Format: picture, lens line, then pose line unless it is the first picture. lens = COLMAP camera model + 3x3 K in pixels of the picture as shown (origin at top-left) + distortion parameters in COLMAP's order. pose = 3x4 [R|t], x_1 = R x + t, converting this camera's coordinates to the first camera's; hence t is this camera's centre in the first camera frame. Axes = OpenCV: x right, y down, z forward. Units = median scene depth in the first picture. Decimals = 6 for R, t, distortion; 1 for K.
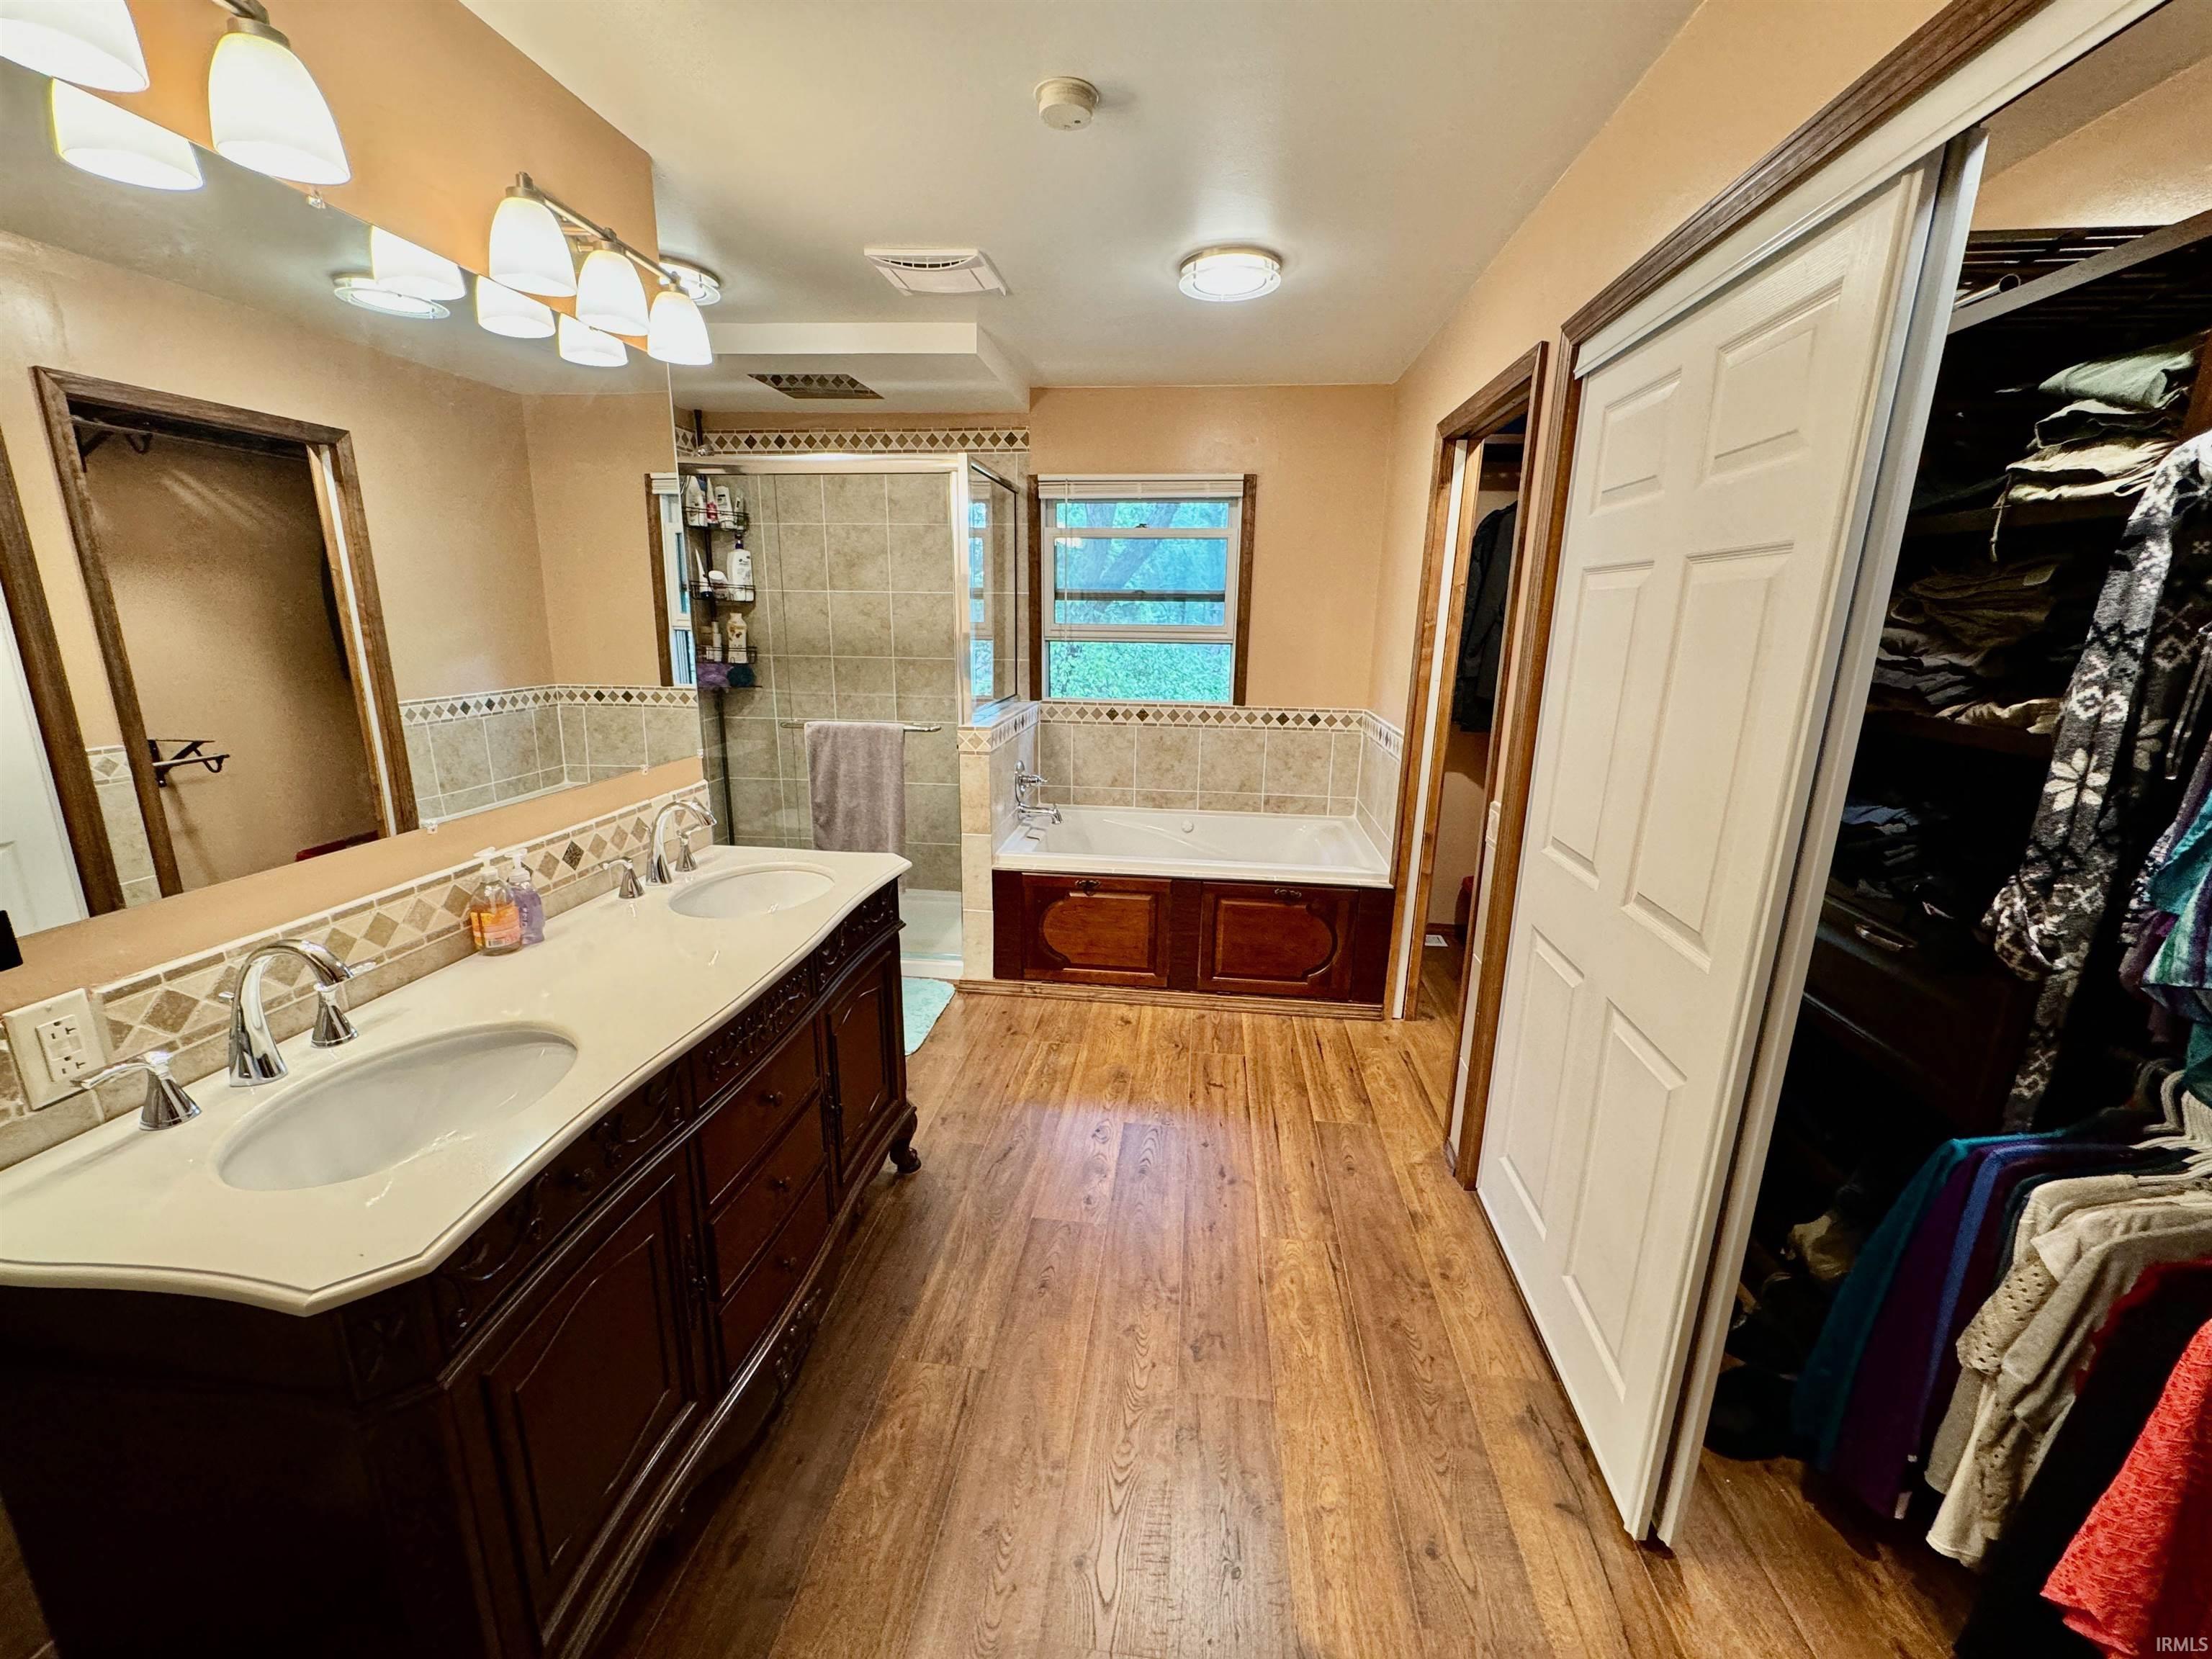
lens RADIAL K [[878.3, 0, 1106.2], [0, 878.3, 828.8], [0, 0, 1]] dist [-0.001219, 0.000736]
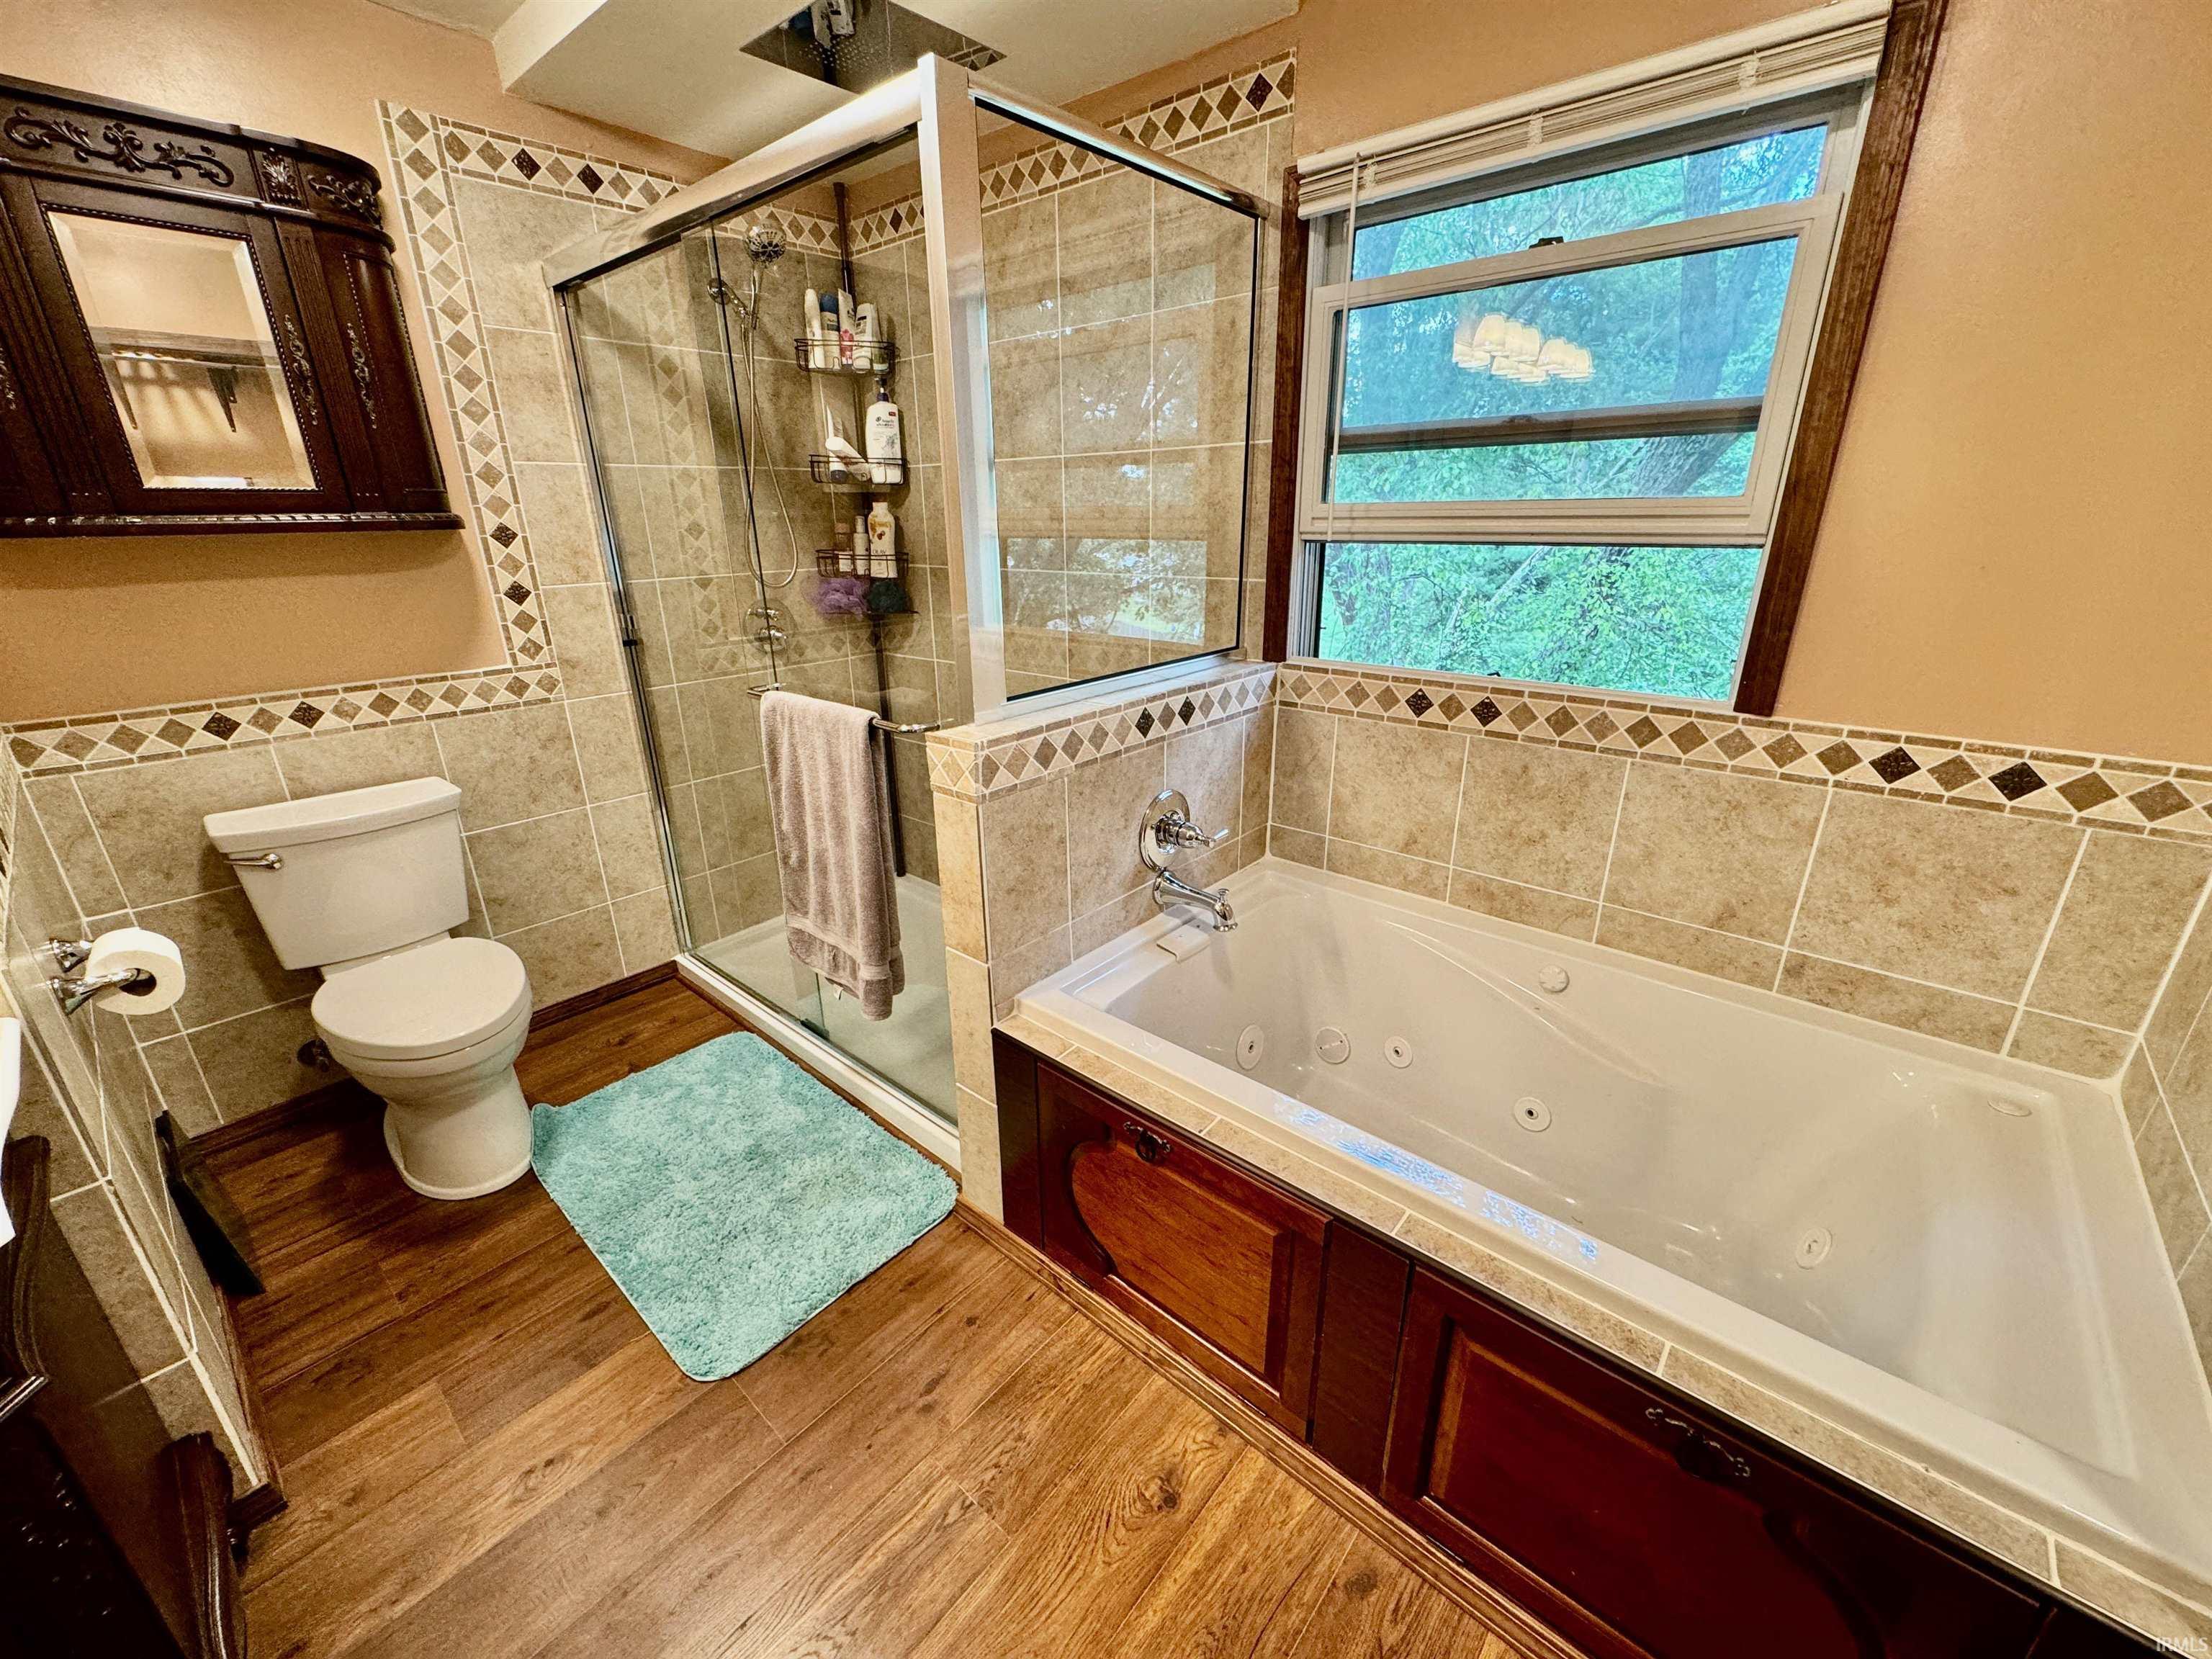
lens RADIAL K [[878.3, 0, 1107.5], [0, 878.3, 827.1], [0, 0, 1]] dist [-0.001219, 0.000736]
pose [[0.823809, 0.169567, -0.540911, 0.134371], [-0.111452, 0.984038, 0.138739, -0.113307], [0.555803, -0.054009, 0.829558, 0.525951]]
